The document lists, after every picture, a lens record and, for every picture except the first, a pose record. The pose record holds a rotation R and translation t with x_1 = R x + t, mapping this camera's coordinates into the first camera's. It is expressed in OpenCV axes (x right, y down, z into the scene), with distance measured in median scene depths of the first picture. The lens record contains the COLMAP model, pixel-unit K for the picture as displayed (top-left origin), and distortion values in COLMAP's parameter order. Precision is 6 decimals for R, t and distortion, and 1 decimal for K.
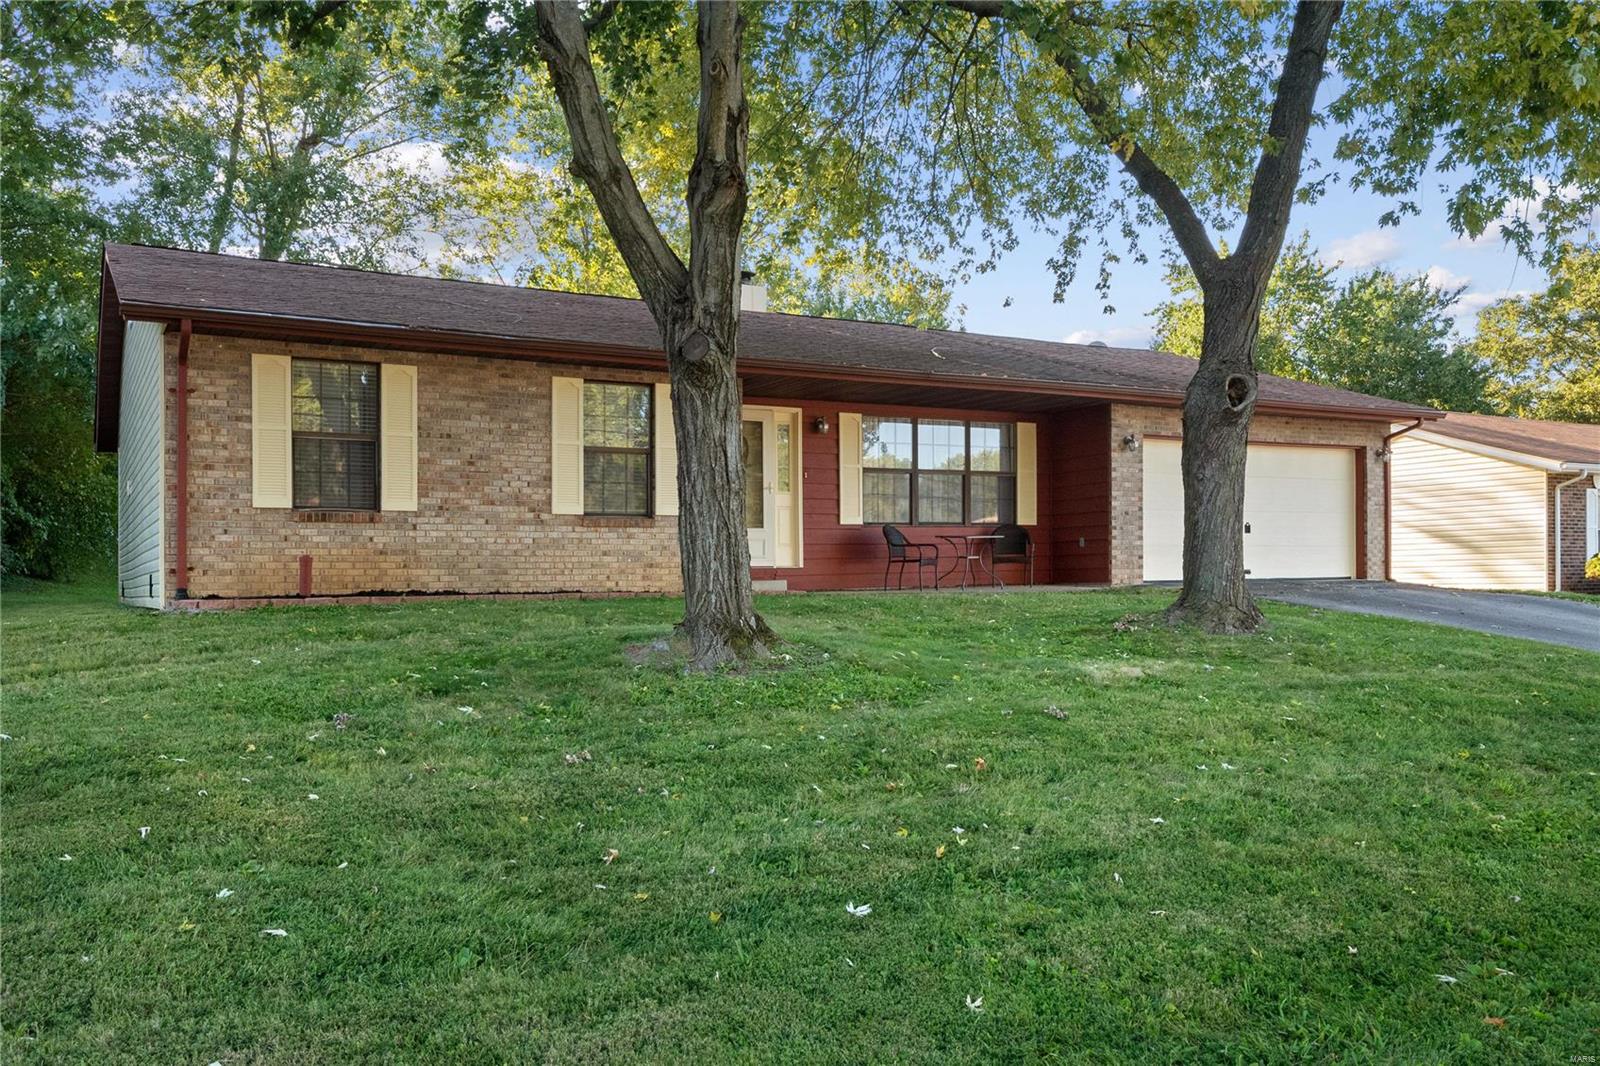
lens RADIAL K [[1302.2, 0, 794.8], [0, 1302.2, 539.5], [0, 0, 1]] dist [-0.002582, -0.002397]
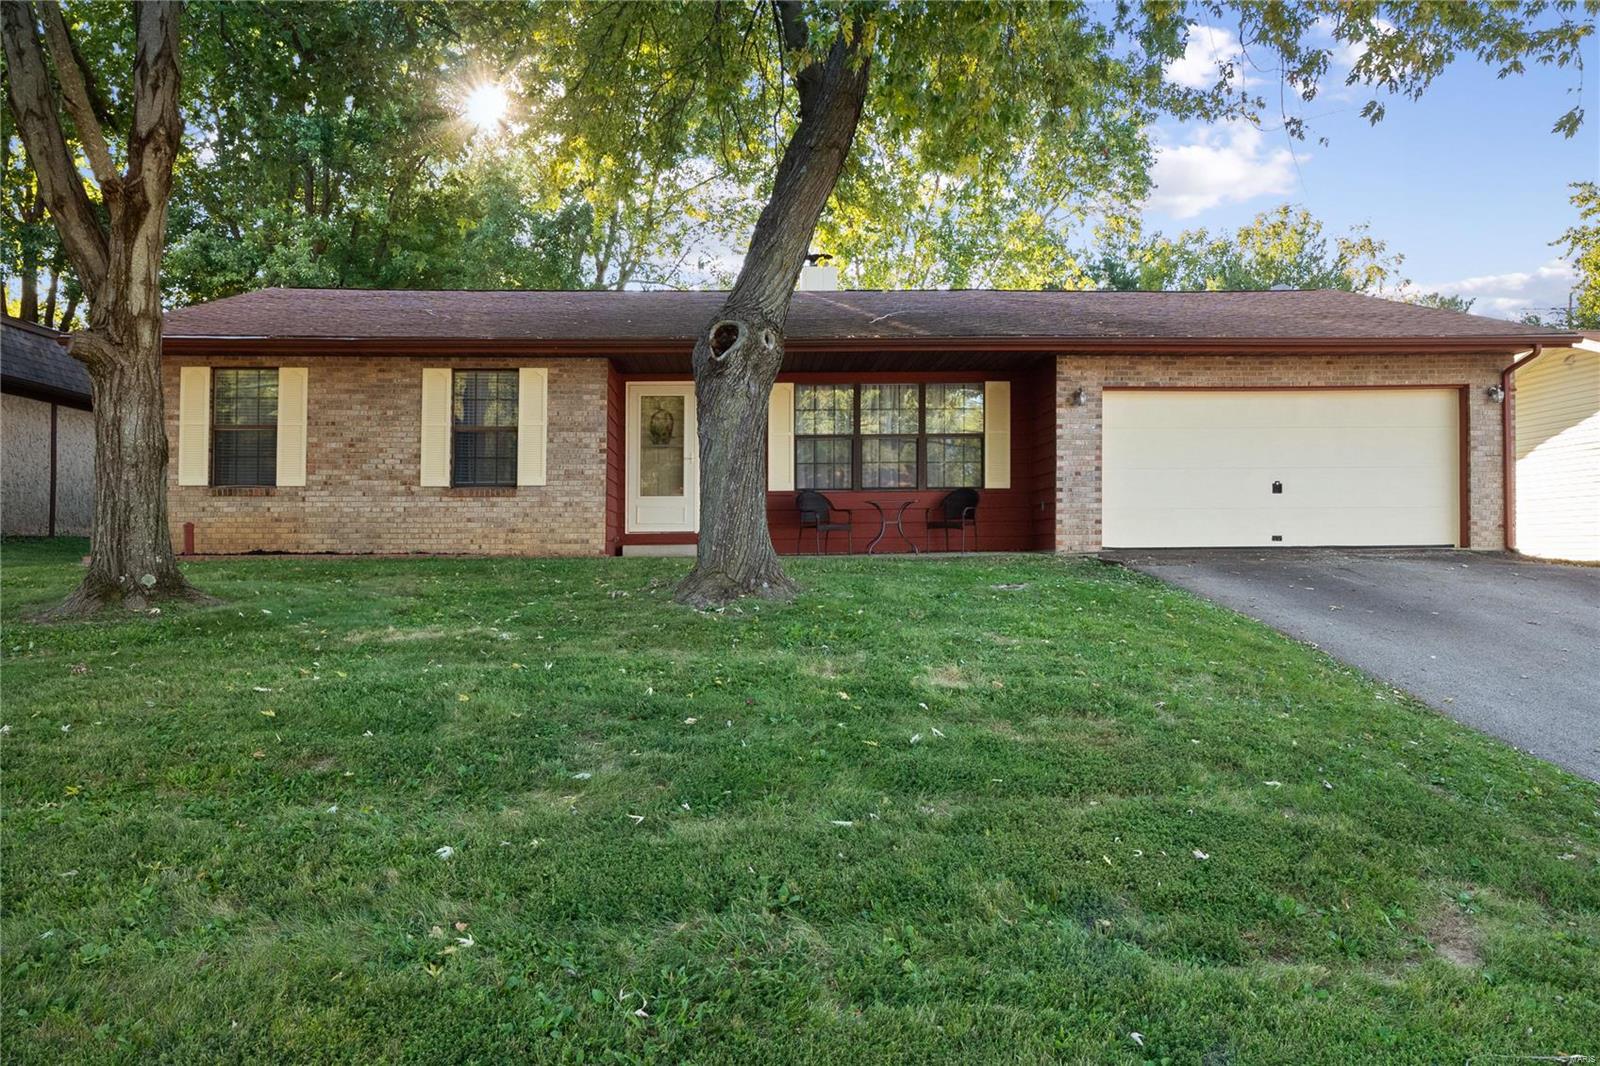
lens RADIAL K [[1176.6, 0, 802.7], [0, 1176.6, 475.1], [0, 0, 1]] dist [0.011416, -0.003147]
pose [[0.883483, -0.022868, -0.467905, 0.594215], [0.009011, 0.999453, -0.031831, 0.006810], [0.468377, 0.023906, 0.883205, 0.223487]]
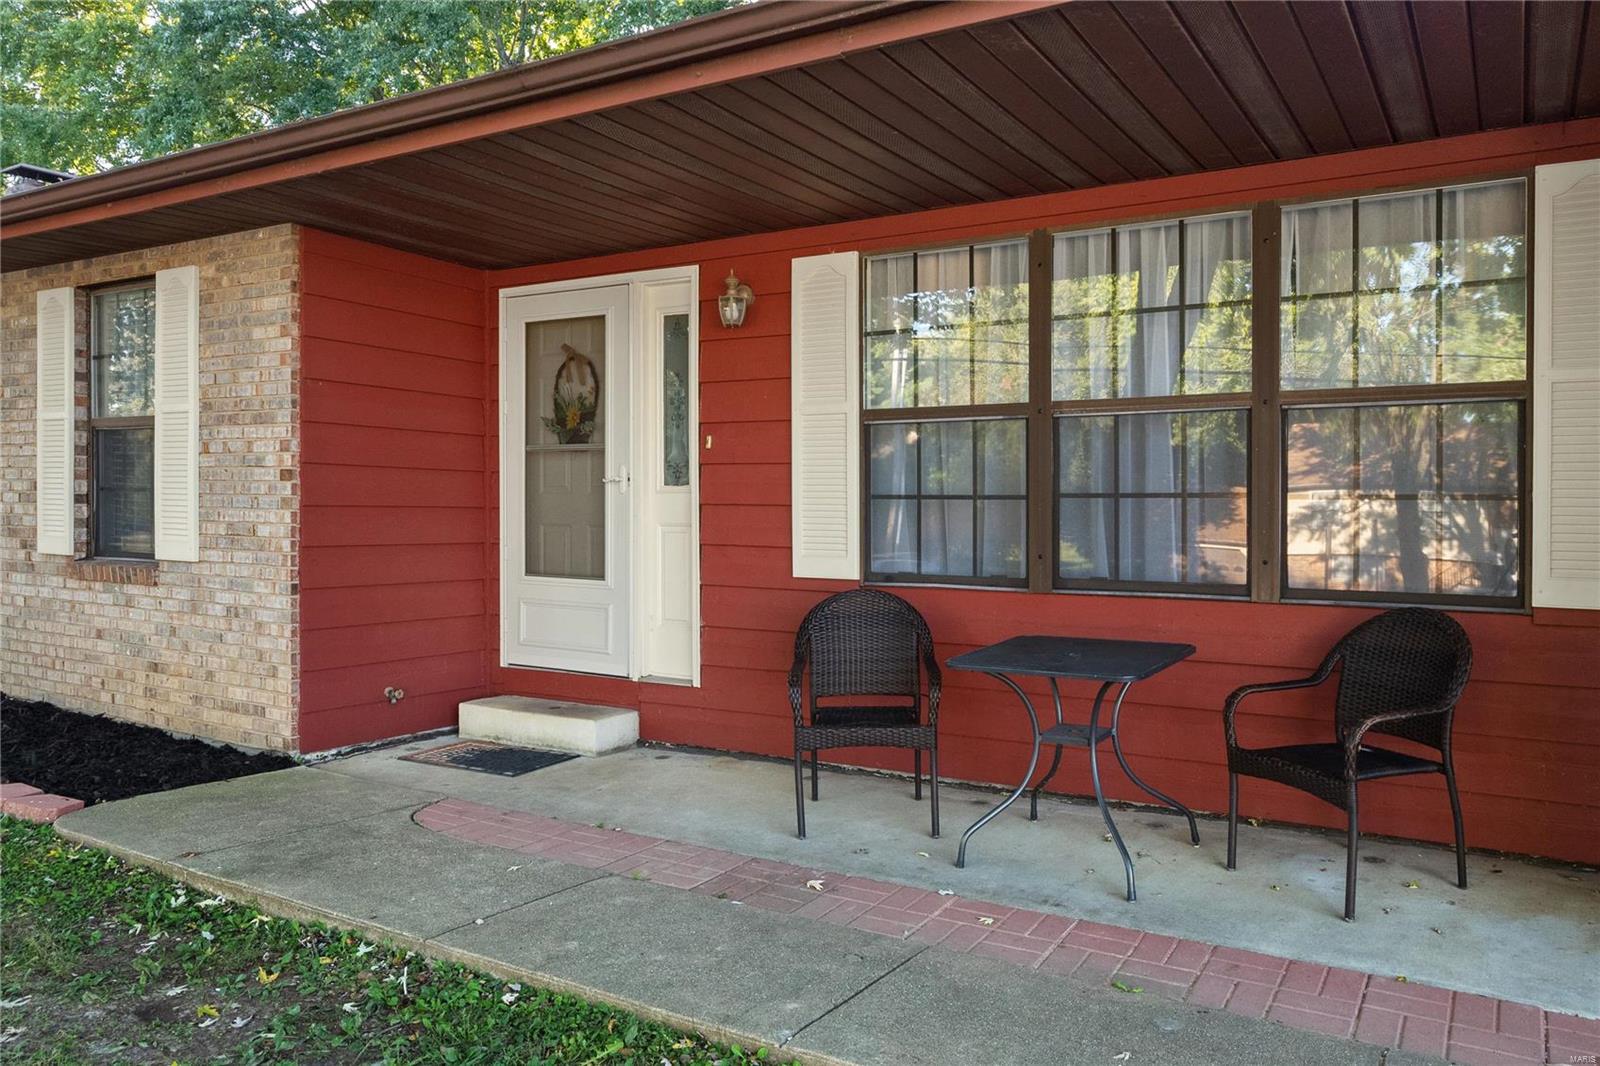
lens RADIAL K [[1230.3, 0, 823.7], [0, 1230.3, 500.1], [0, 0, 1]] dist [-0.001348, 0.007638]
pose [[0.478729, 0.014452, -0.877844, 0.394962], [0.010140, 0.999707, 0.021988, -0.047701], [0.877904, -0.019428, 0.478442, 1.015805]]
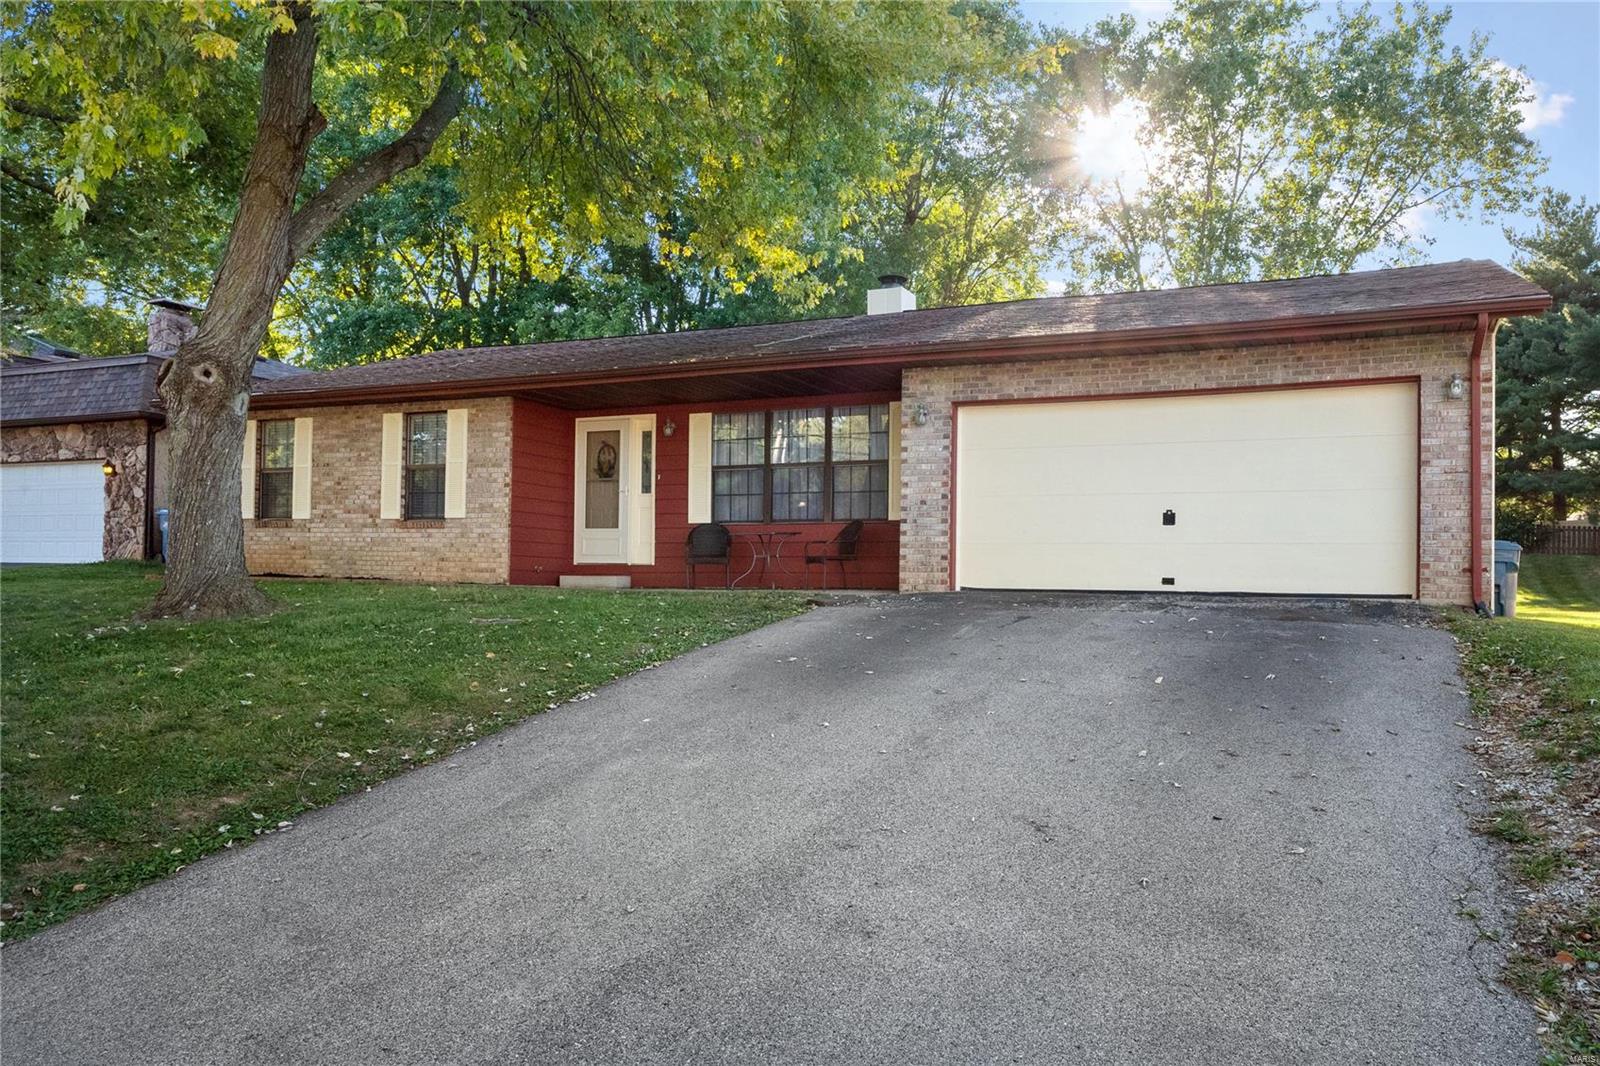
lens RADIAL K [[1176.6, 0, 880.3], [0, 1176.6, 554.0], [0, 0, 1]] dist [0.011416, -0.003147]
pose [[0.585078, 0.001044, -0.810977, 1.044240], [-0.001548, 0.999999, 0.000170, 0.014320], [0.810976, 0.001156, 0.585079, 0.695995]]
